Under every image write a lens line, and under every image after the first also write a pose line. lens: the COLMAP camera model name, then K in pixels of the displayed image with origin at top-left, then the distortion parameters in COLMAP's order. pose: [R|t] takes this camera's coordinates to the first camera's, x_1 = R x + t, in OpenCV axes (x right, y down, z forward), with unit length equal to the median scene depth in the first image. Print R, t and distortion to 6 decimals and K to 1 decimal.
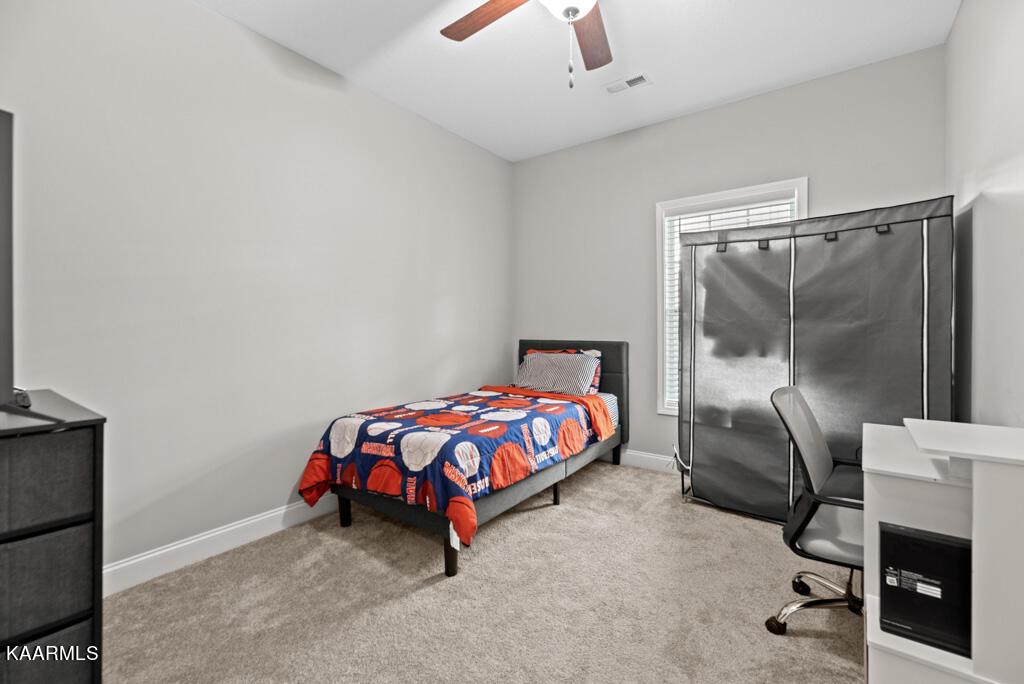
lens RADIAL K [[422.2, 0, 509.9], [0, 422.2, 336.4], [0, 0, 1]] dist [0.000528, 0.000049]
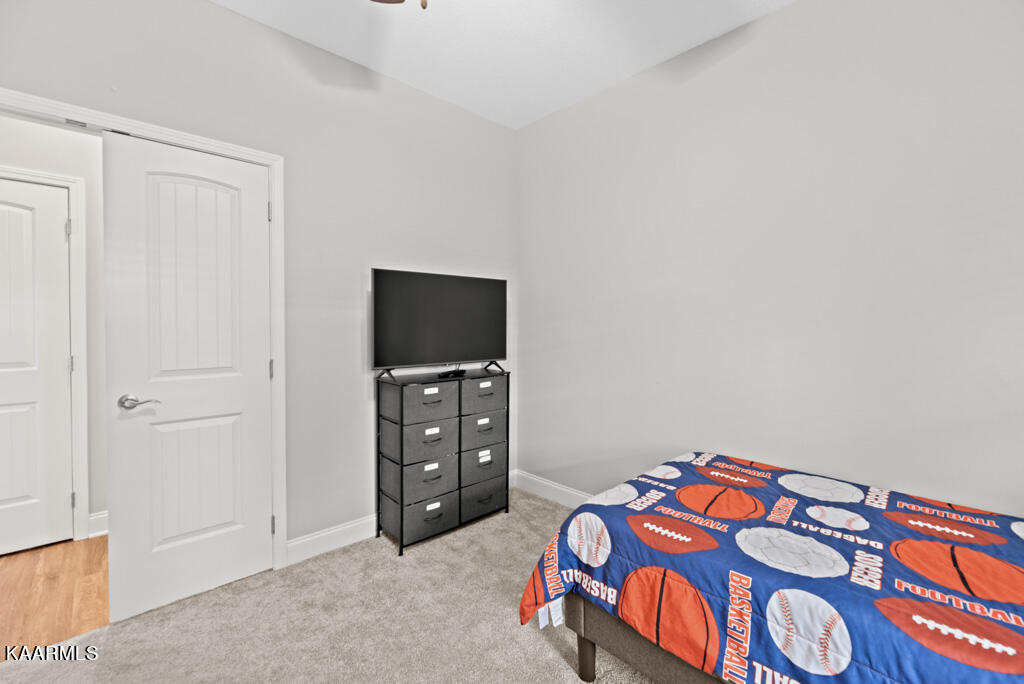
lens RADIAL K [[422.2, 0, 511.0], [0, 422.2, 339.8], [0, 0, 1]] dist [0.000528, 0.000049]
pose [[-0.188718, 0.004371, -0.982022, 0.613642], [-0.008554, 0.999945, 0.006094, -0.057470], [0.981994, 0.009551, -0.188670, 0.951163]]
